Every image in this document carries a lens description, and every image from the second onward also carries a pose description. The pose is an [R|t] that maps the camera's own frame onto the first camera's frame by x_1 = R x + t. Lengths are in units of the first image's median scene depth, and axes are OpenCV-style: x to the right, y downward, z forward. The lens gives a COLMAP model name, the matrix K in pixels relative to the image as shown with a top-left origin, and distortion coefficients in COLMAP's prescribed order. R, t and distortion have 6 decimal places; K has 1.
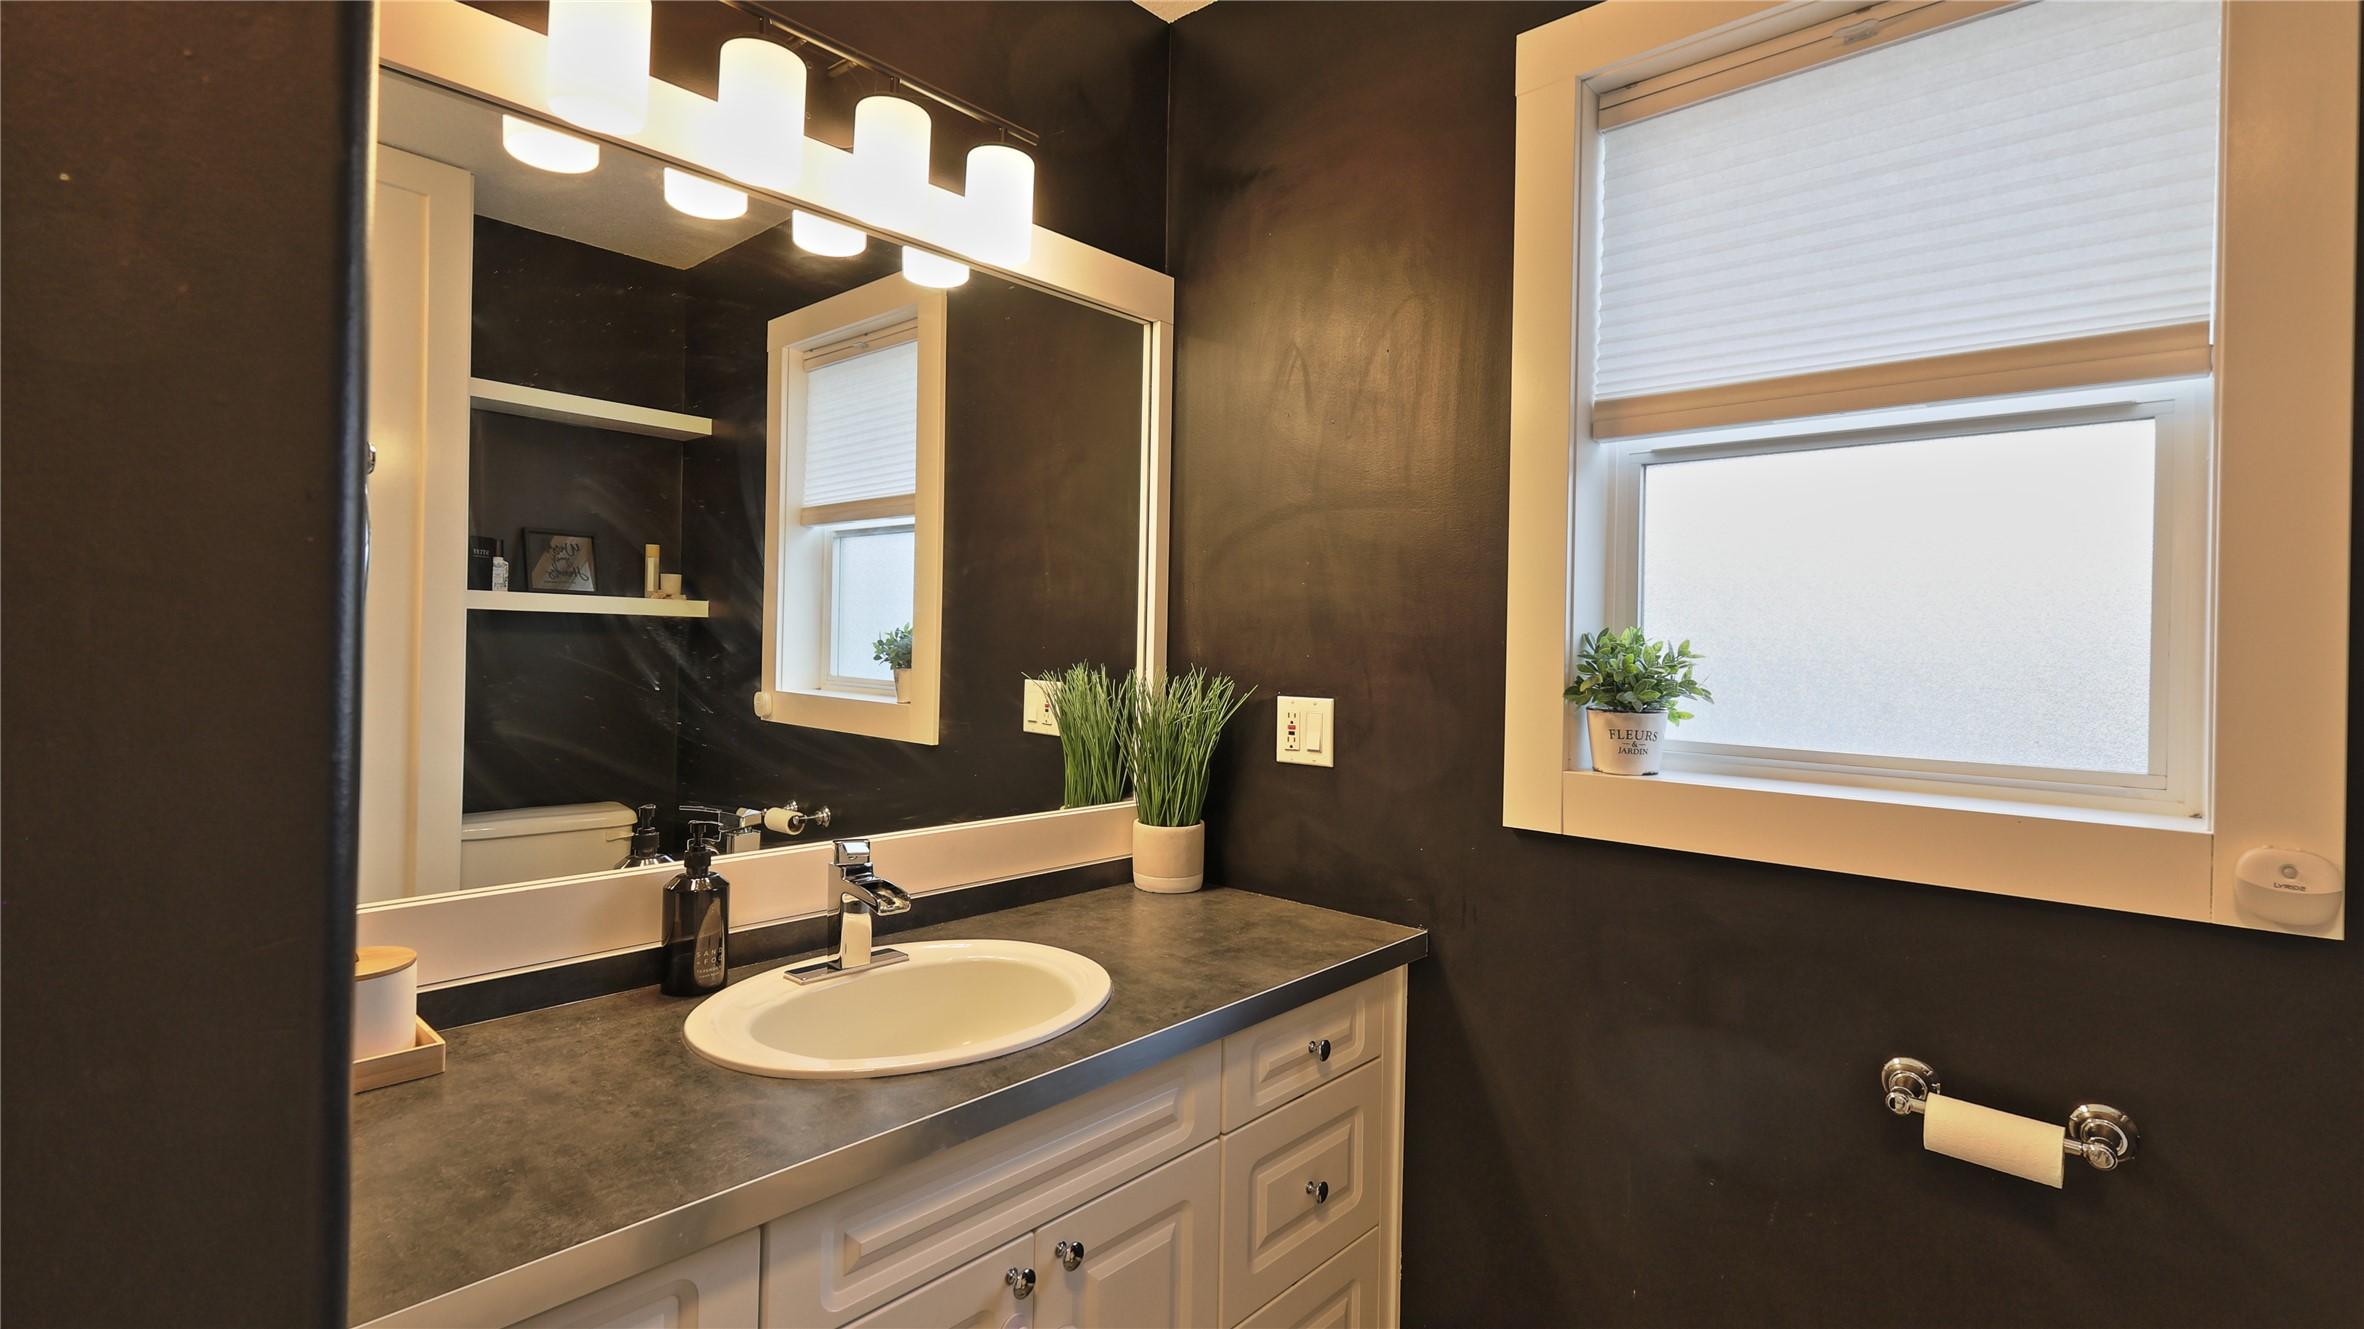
lens RADIAL K [[1080.5, 0, 1179.9], [0, 1080.5, 652.1], [0, 0, 1]] dist [0.004383, 0.001834]
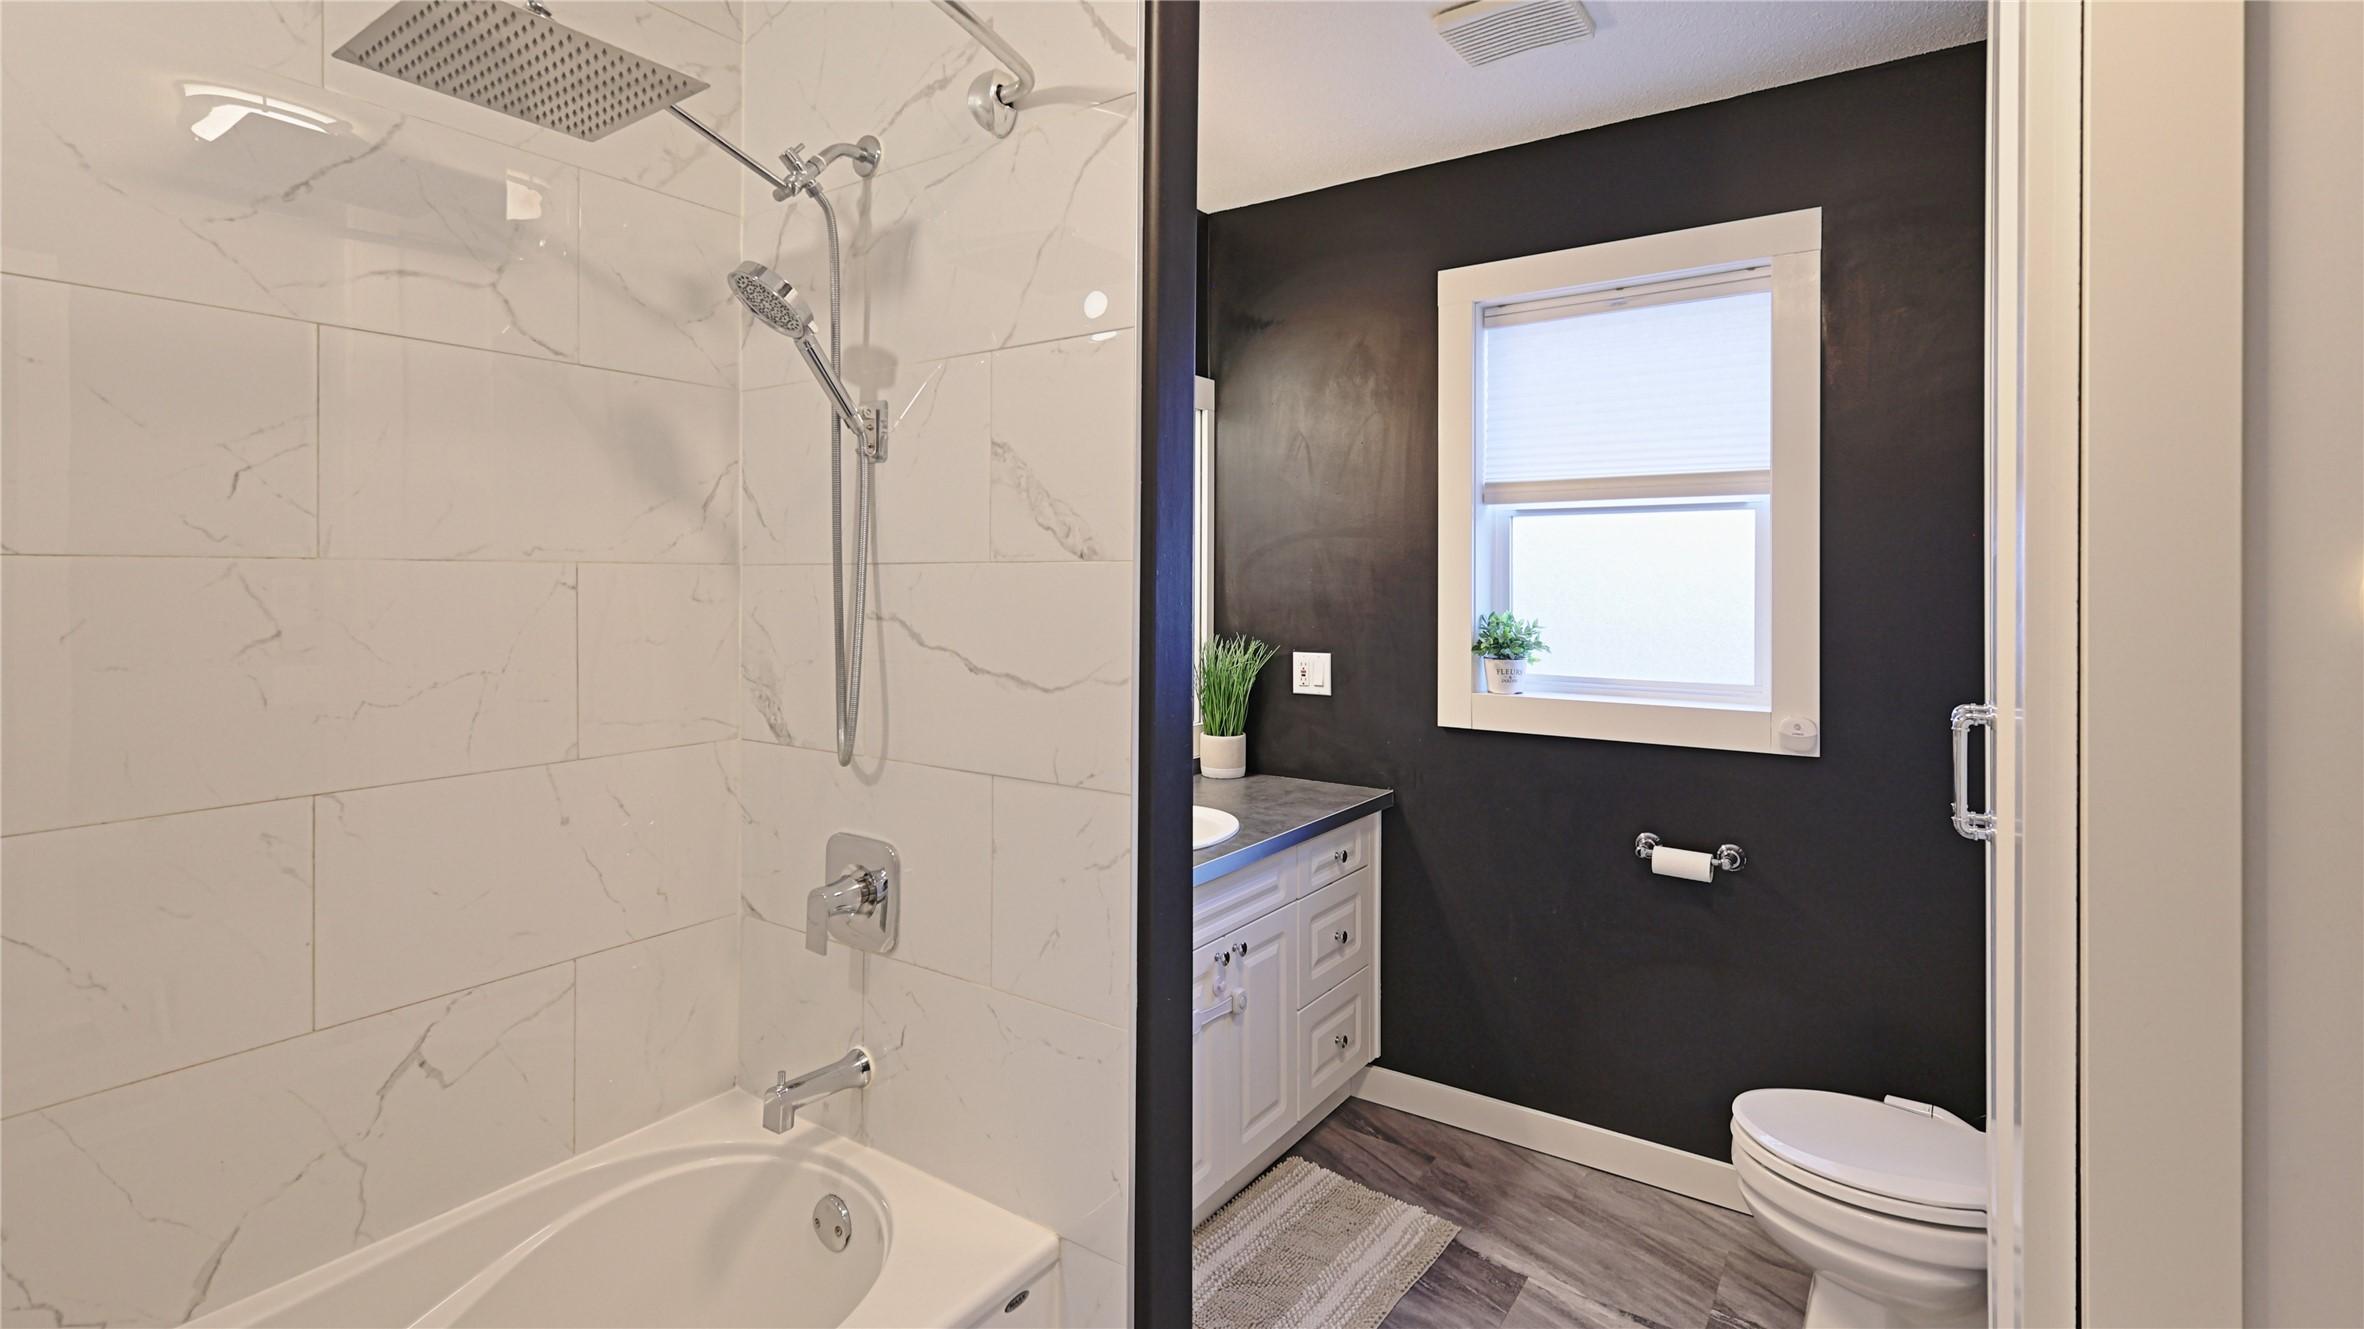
lens RADIAL K [[1080.5, 0, 1185.0], [0, 1080.5, 593.4], [0, 0, 1]] dist [0.004383, 0.001834]
pose [[0.991005, -0.017116, 0.132727, -0.336677], [0.016757, 0.999852, 0.003821, -0.066520], [-0.132773, -0.001562, 0.991145, -0.680563]]
